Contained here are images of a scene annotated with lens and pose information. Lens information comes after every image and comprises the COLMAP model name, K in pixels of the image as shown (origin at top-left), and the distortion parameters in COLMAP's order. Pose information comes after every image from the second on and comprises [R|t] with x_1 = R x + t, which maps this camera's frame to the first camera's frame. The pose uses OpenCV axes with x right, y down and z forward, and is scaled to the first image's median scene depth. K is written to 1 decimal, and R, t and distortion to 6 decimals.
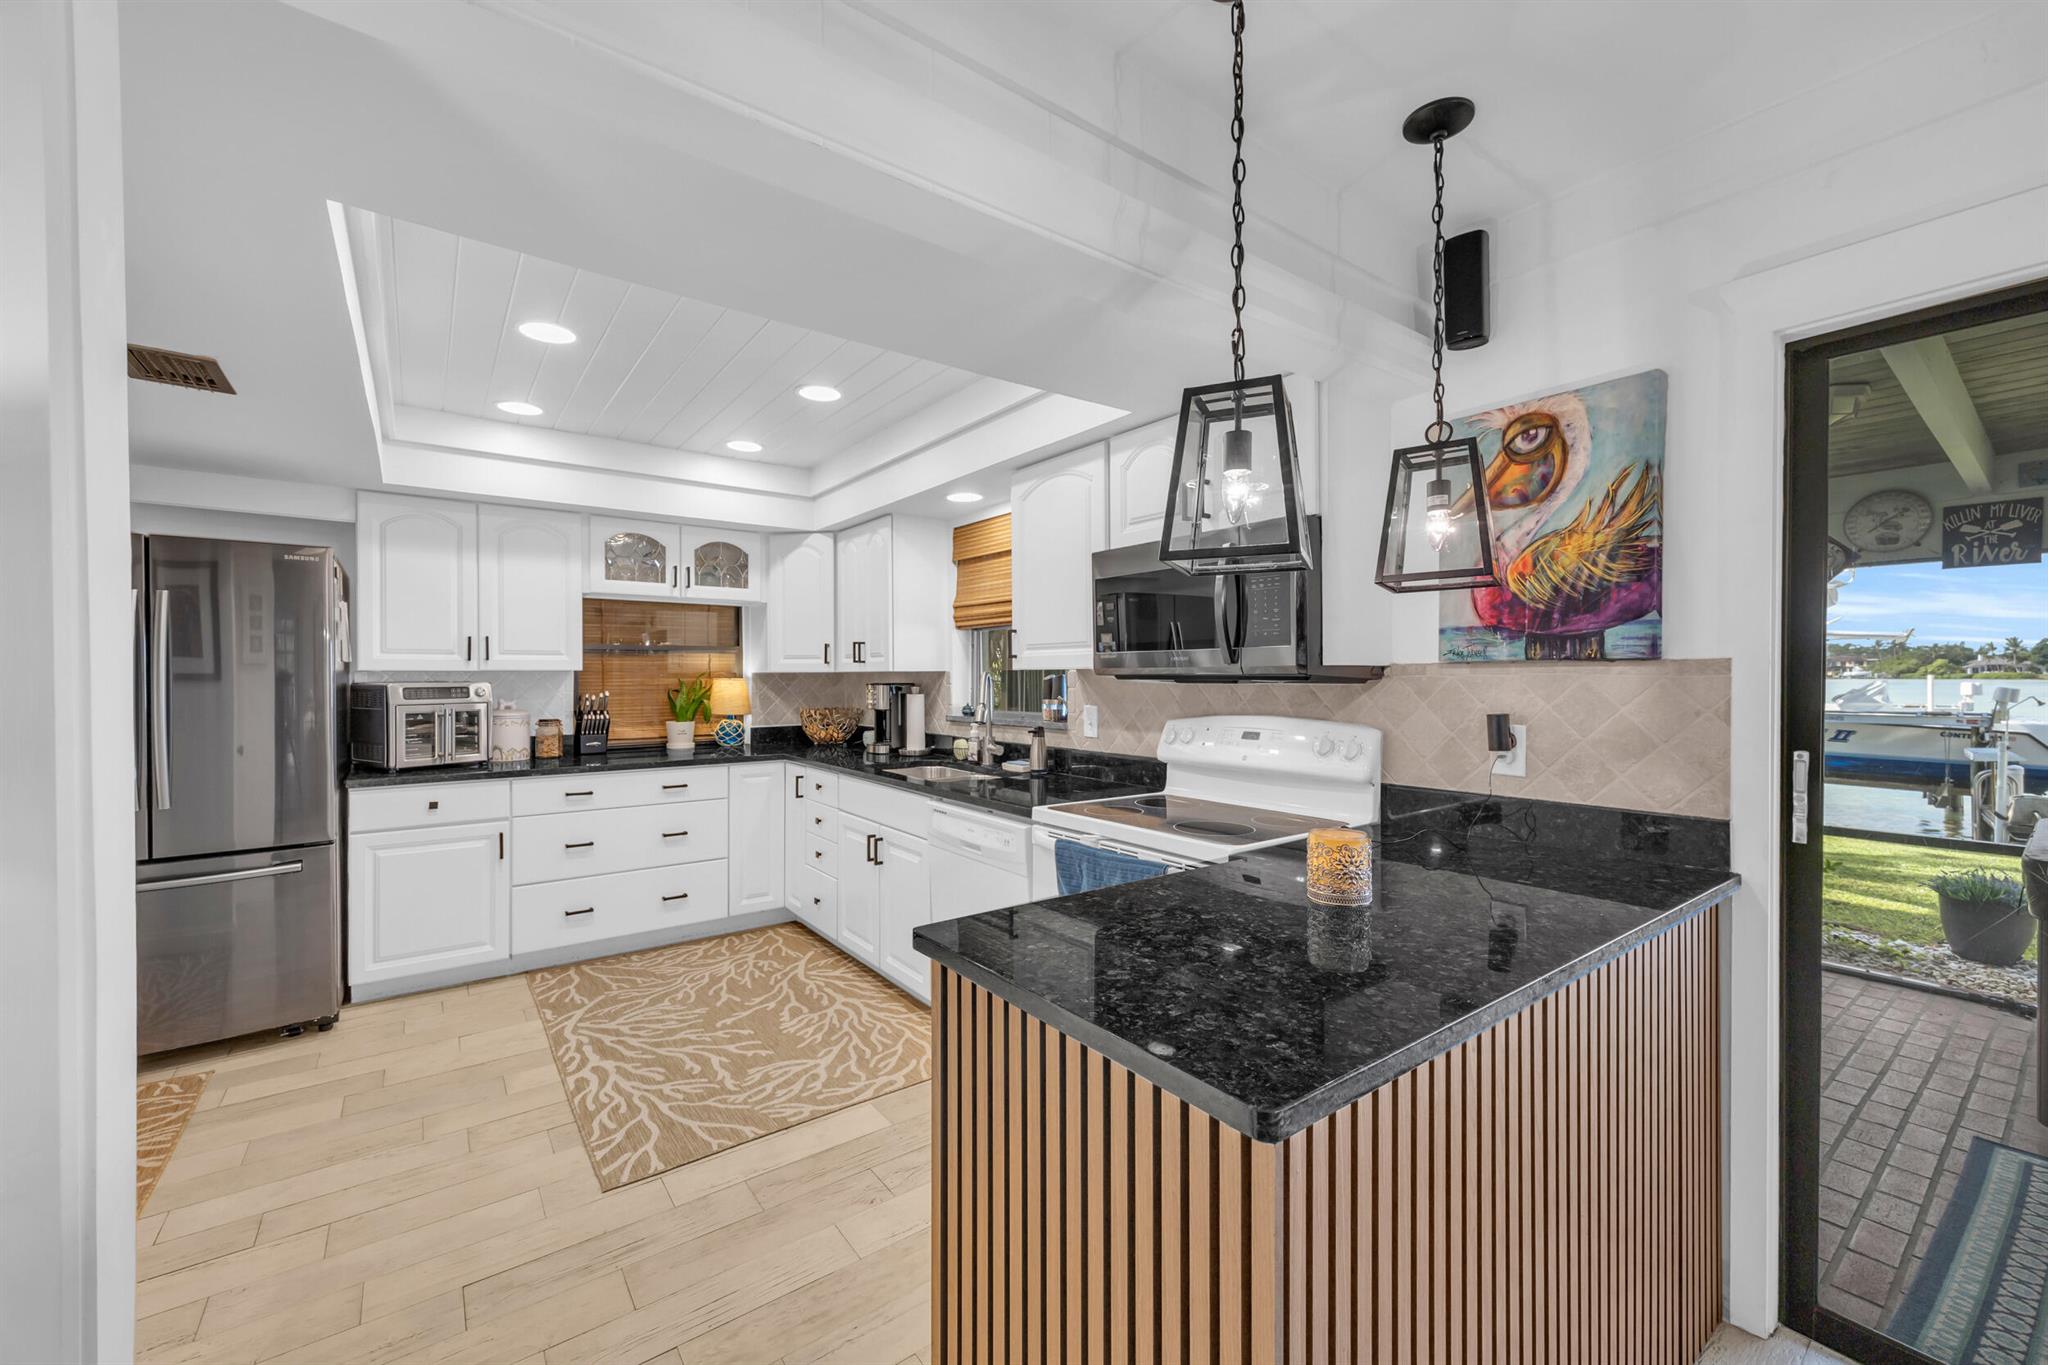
lens RADIAL K [[813.9, 0, 1016.2], [0, 813.9, 680.2], [0, 0, 1]] dist [0.000236, 0.000133]
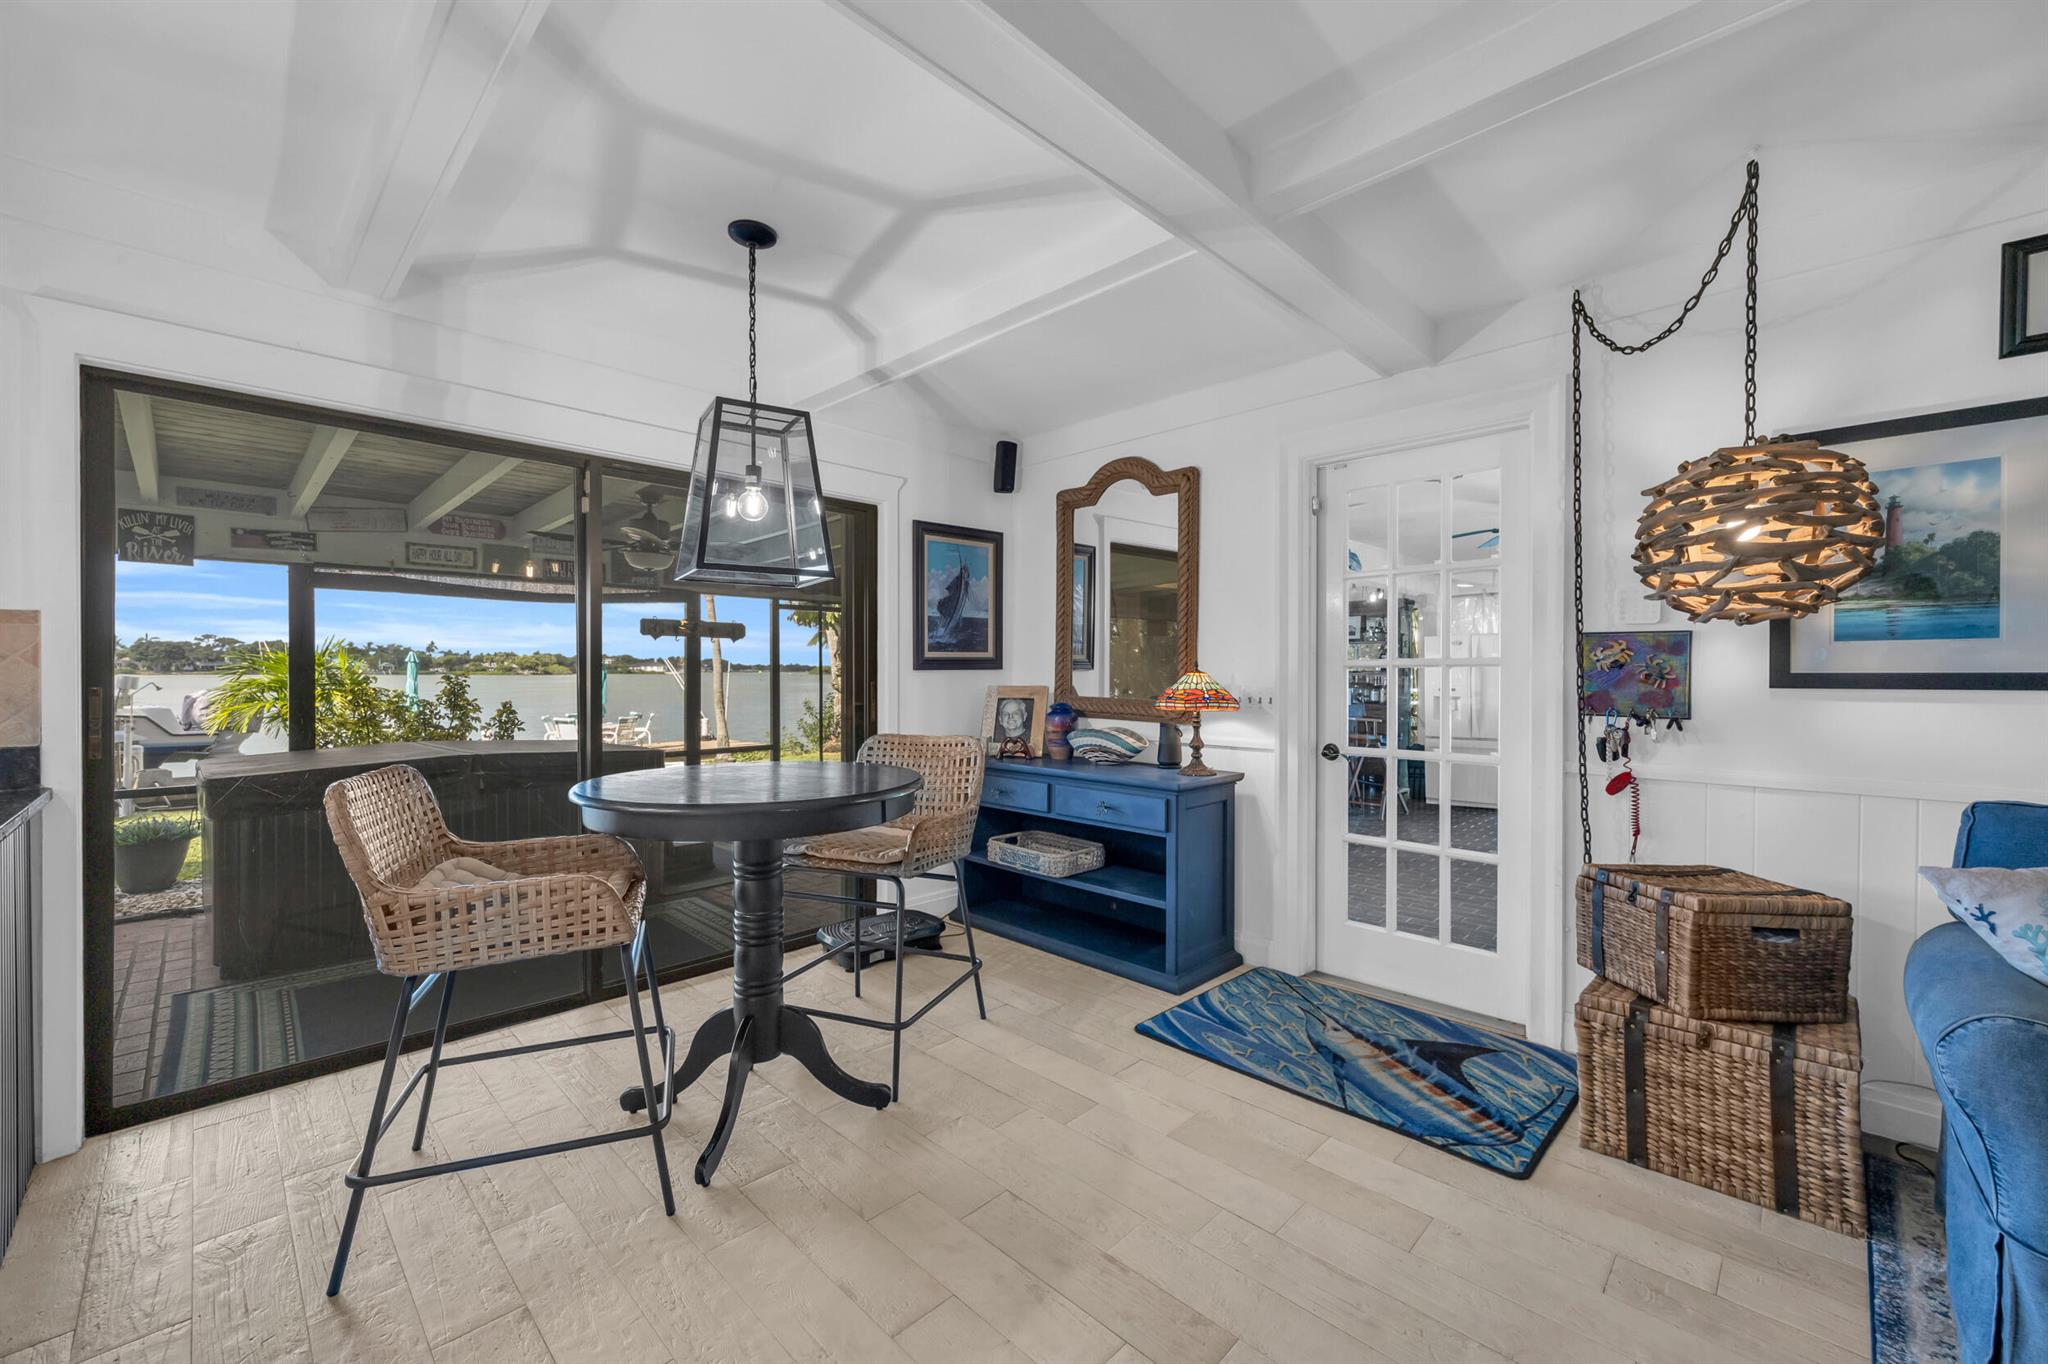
lens RADIAL K [[813.9, 0, 1016.2], [0, 813.9, 679.7], [0, 0, 1]] dist [0.000236, 0.000133]
pose [[-0.149700, -0.008708, 0.988693, -0.269242], [0.003109, 0.999952, 0.009278, 0.034709], [-0.988727, 0.004463, -0.149665, -0.126652]]
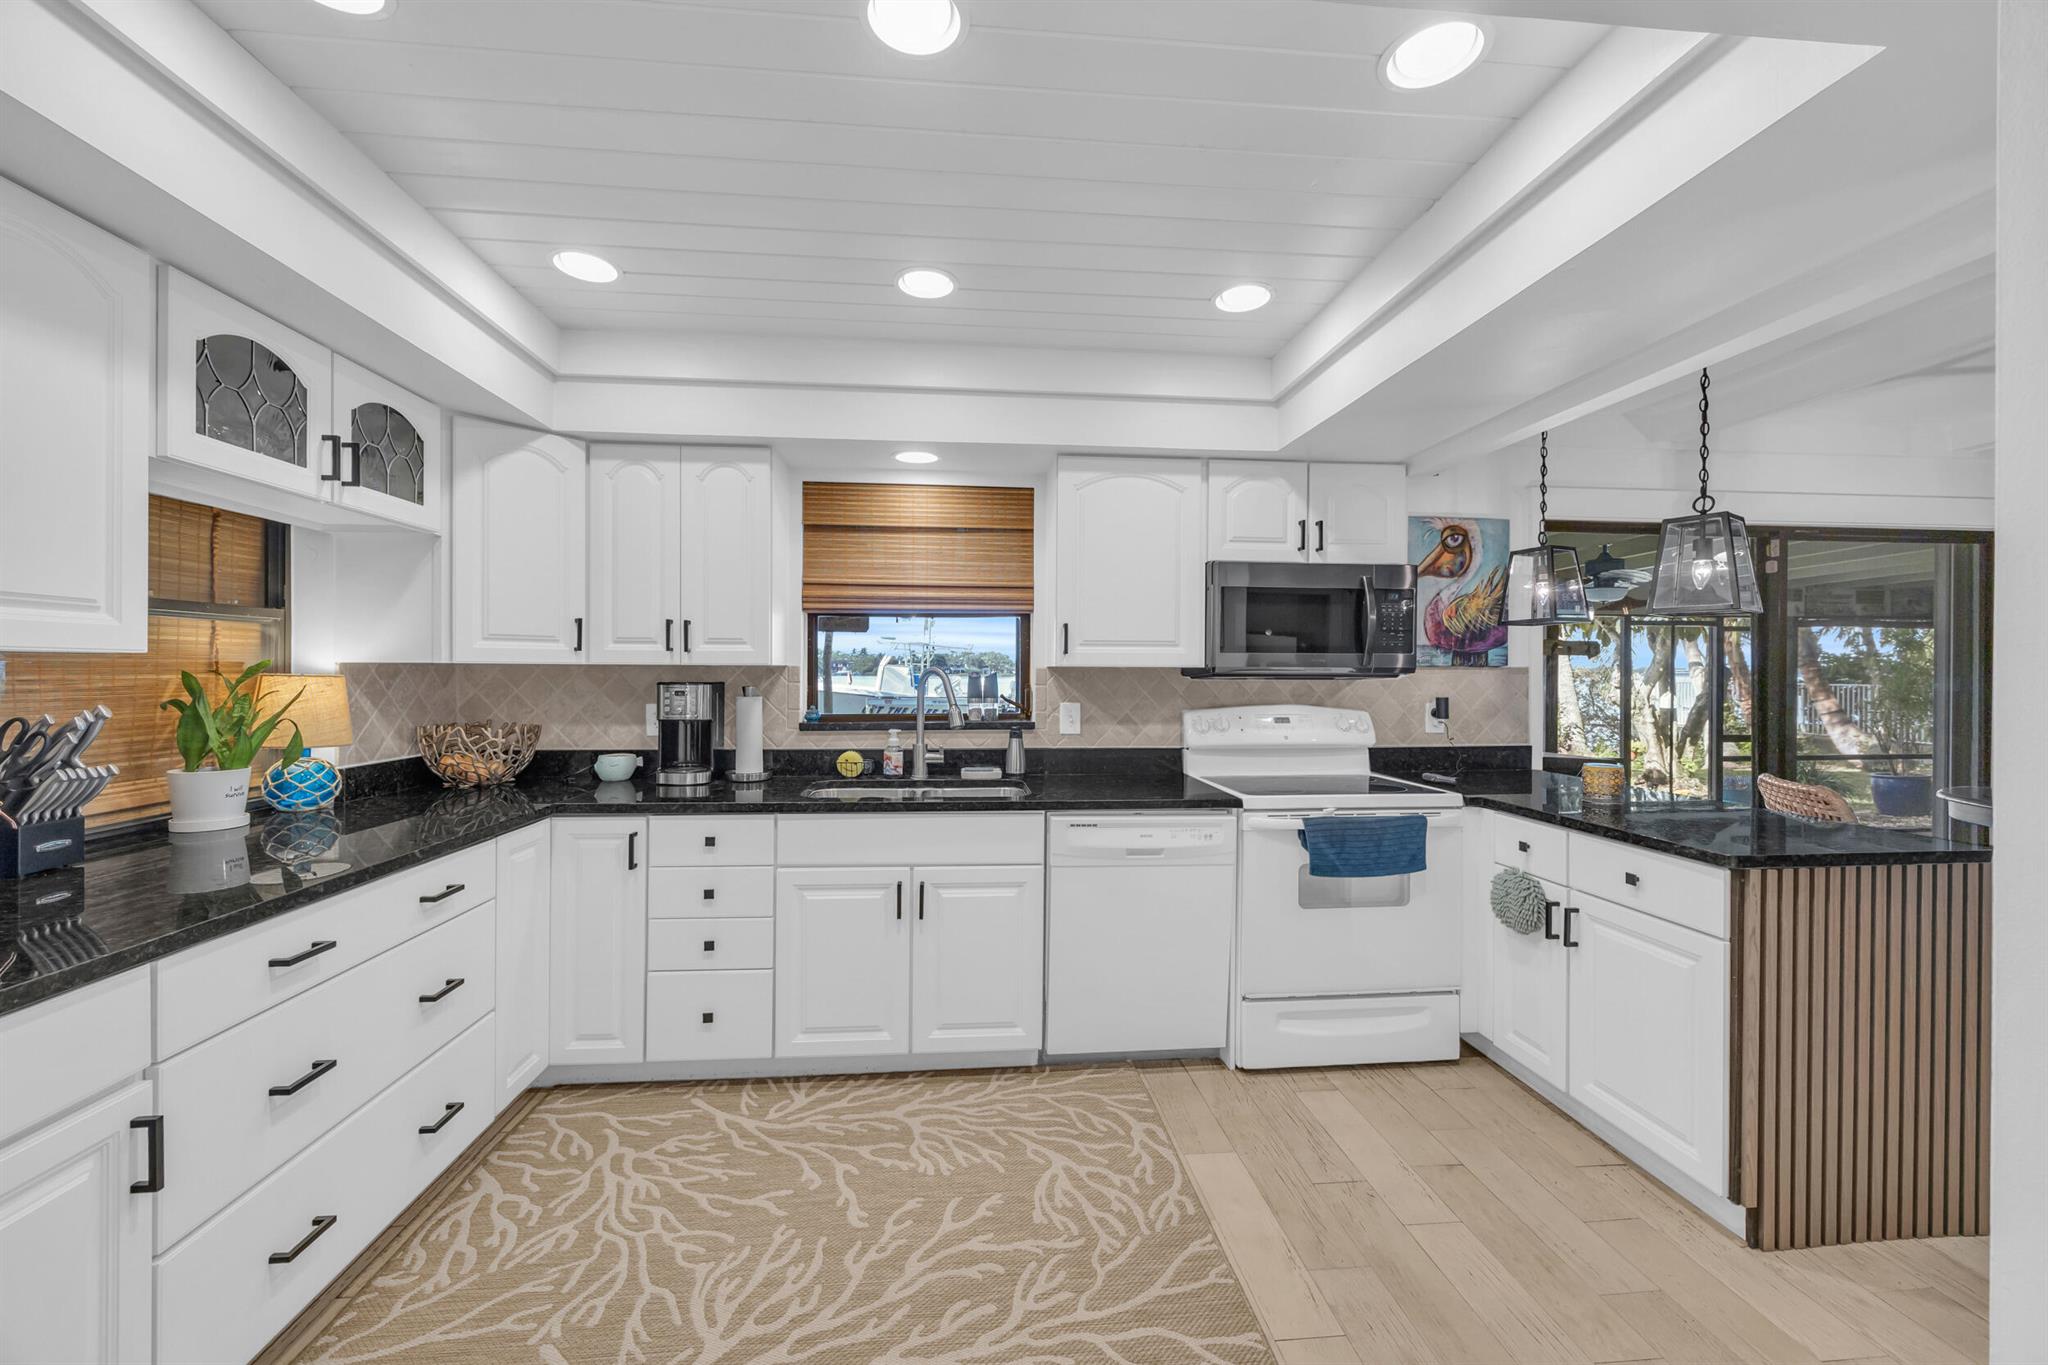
lens RADIAL K [[796.8, 0, 1023.4], [0, 796.8, 674.9], [0, 0, 1]] dist [-0.008410, -0.000014]
pose [[0.515179, 0.002592, 0.857079, -0.773374], [0.000077, 0.999995, -0.003071, -0.000098], [-0.857083, 0.001648, 0.515176, 0.537016]]
